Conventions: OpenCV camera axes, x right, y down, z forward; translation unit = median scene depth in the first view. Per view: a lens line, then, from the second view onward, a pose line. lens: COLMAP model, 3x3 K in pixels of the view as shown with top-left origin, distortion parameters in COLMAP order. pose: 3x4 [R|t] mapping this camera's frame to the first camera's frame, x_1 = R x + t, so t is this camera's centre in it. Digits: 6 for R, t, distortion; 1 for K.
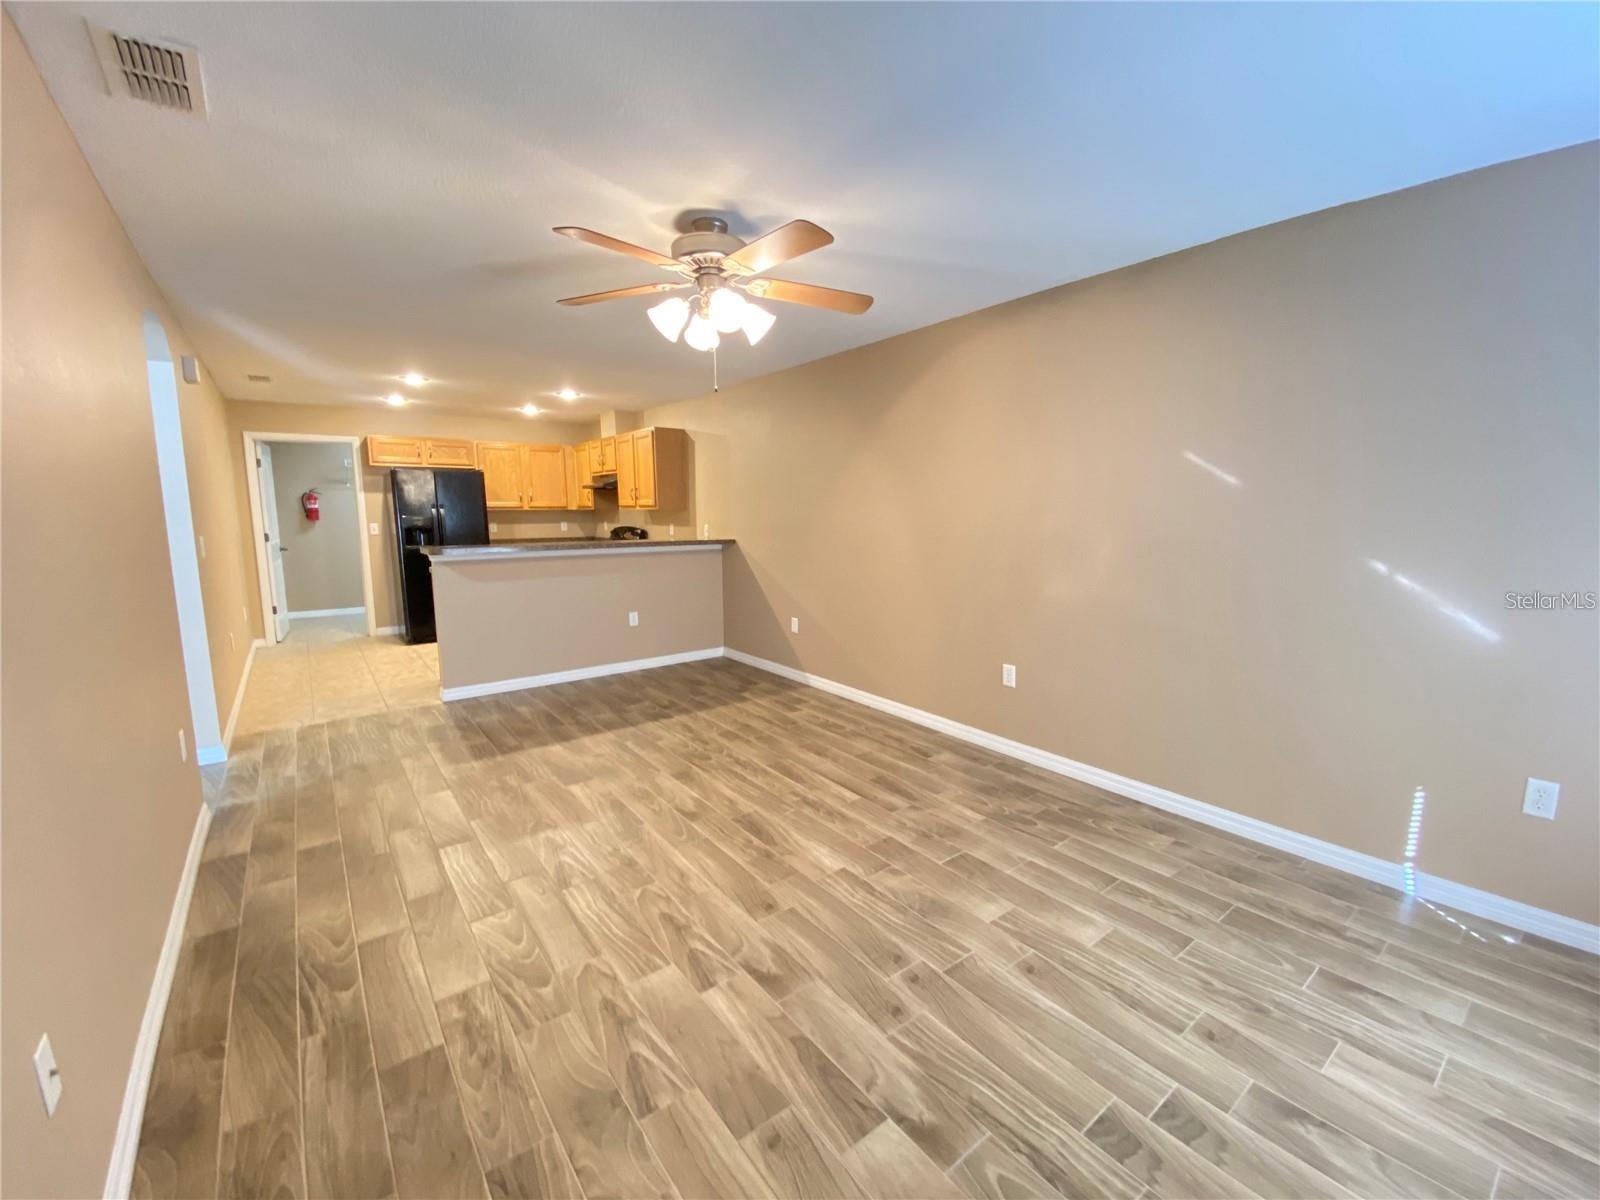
lens RADIAL K [[586.2, 0, 770.7], [0, 586.2, 595.6], [0, 0, 1]] dist [-0.001012, -0.014846]
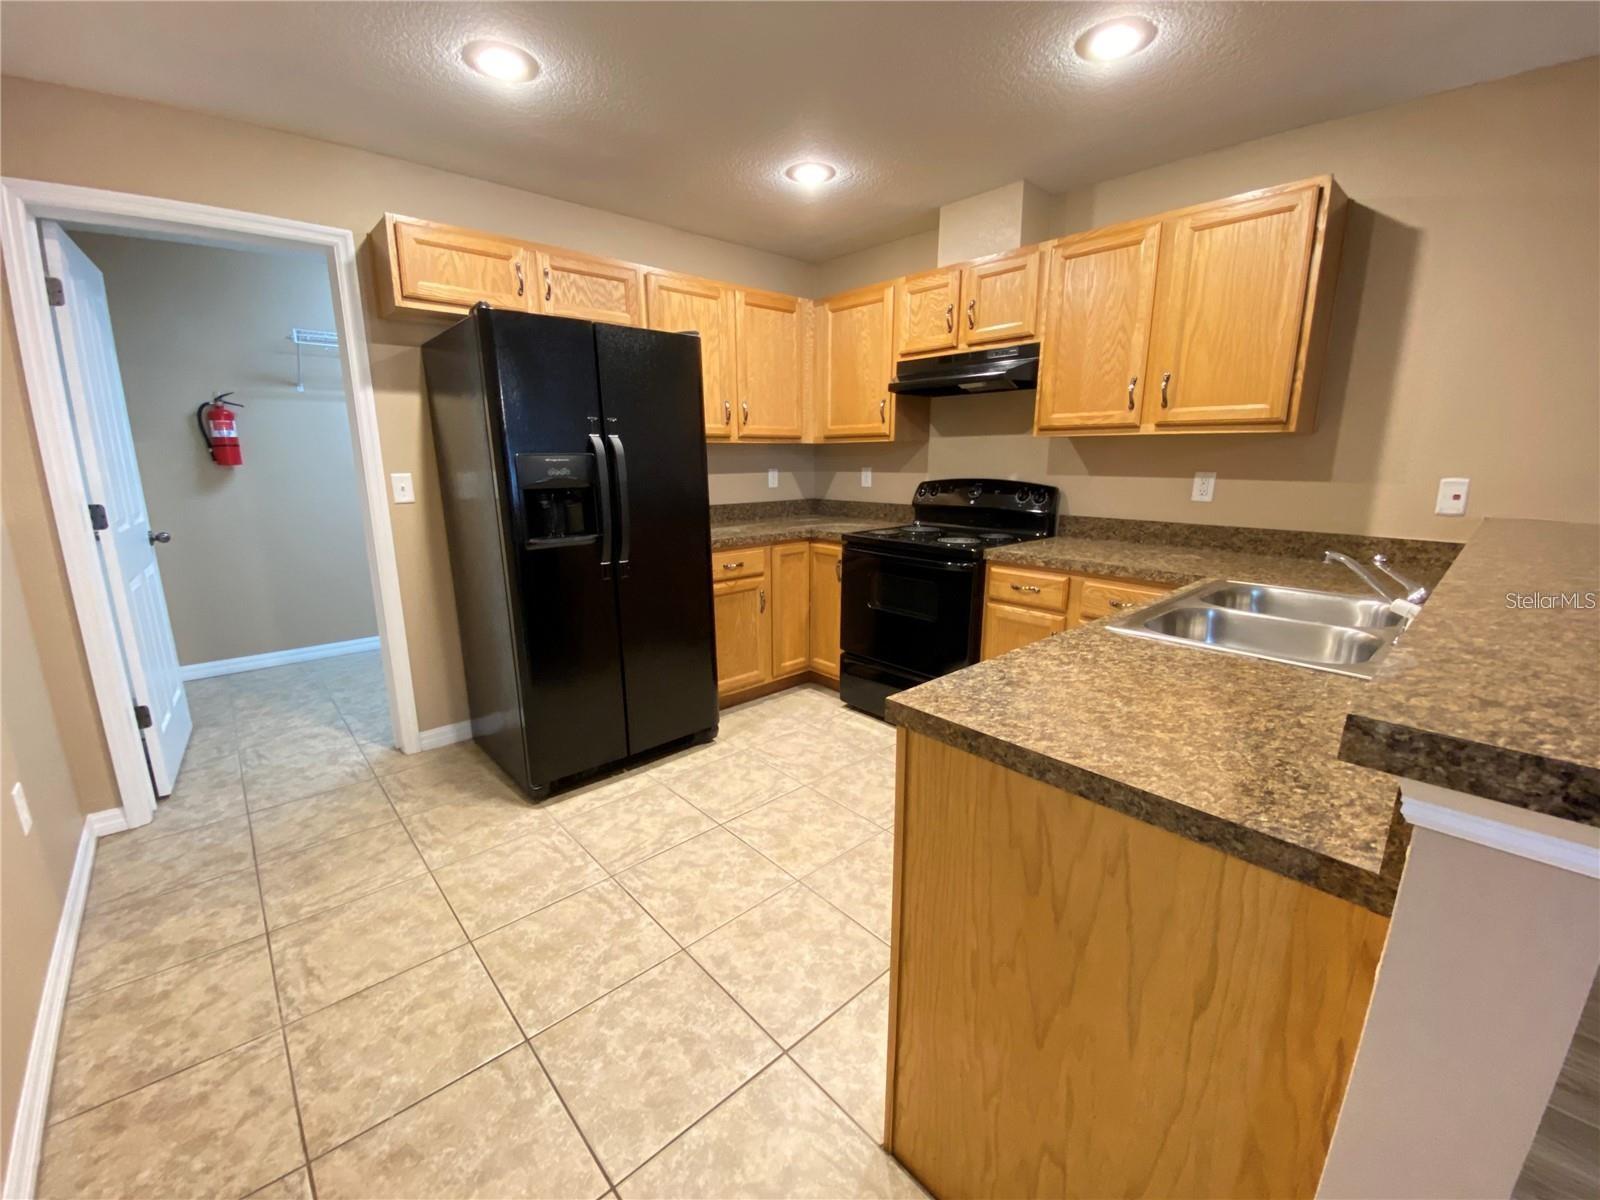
lens RADIAL K [[645.0, 0, 795.5], [0, 645.0, 599.8], [0, 0, 1]] dist [0.028168, -0.022131]
pose [[0.998373, -0.014011, 0.055273, -0.441748], [0.009596, 0.996800, 0.079357, -0.071504], [-0.056209, -0.078698, 0.995313, 0.546614]]
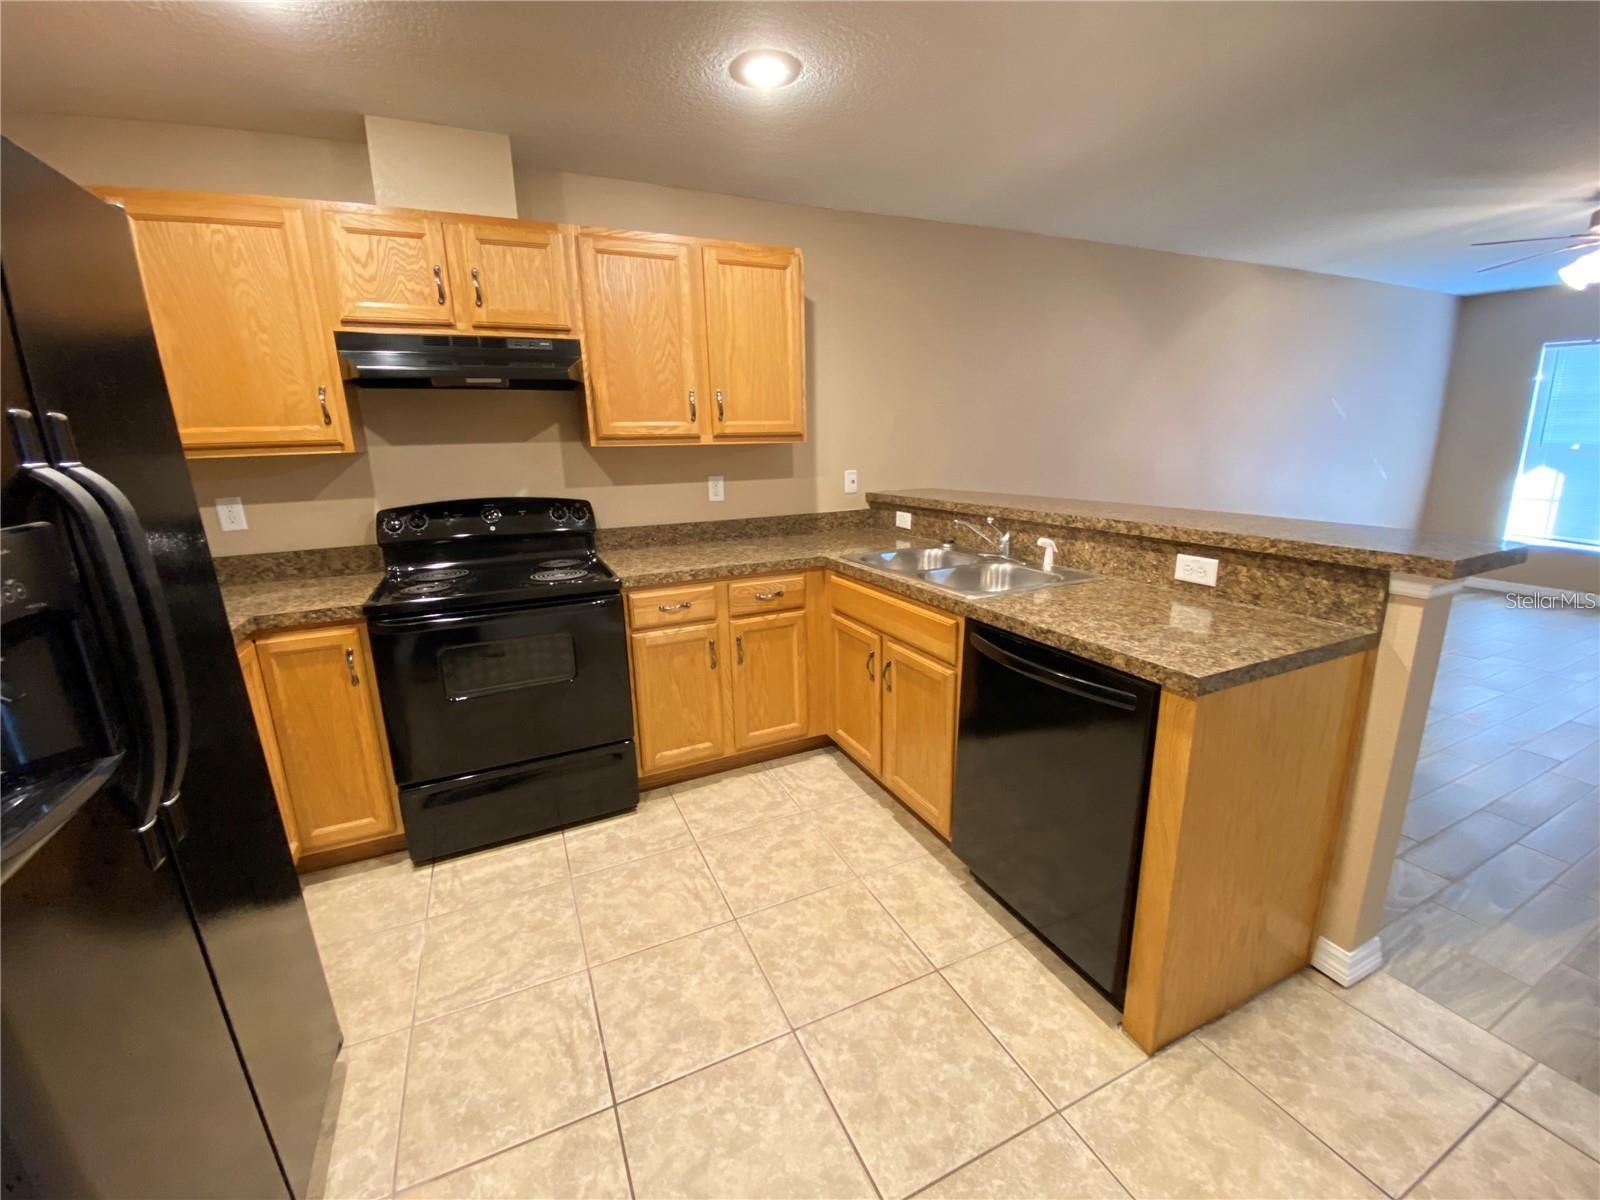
lens RADIAL K [[645.0, 0, 795.5], [0, 645.0, 599.8], [0, 0, 1]] dist [0.028168, -0.022131]
pose [[0.246586, -0.234373, 0.940354, -0.612956], [0.164300, 0.966380, 0.197776, -0.112380], [-0.955092, 0.105731, 0.276803, 0.765382]]
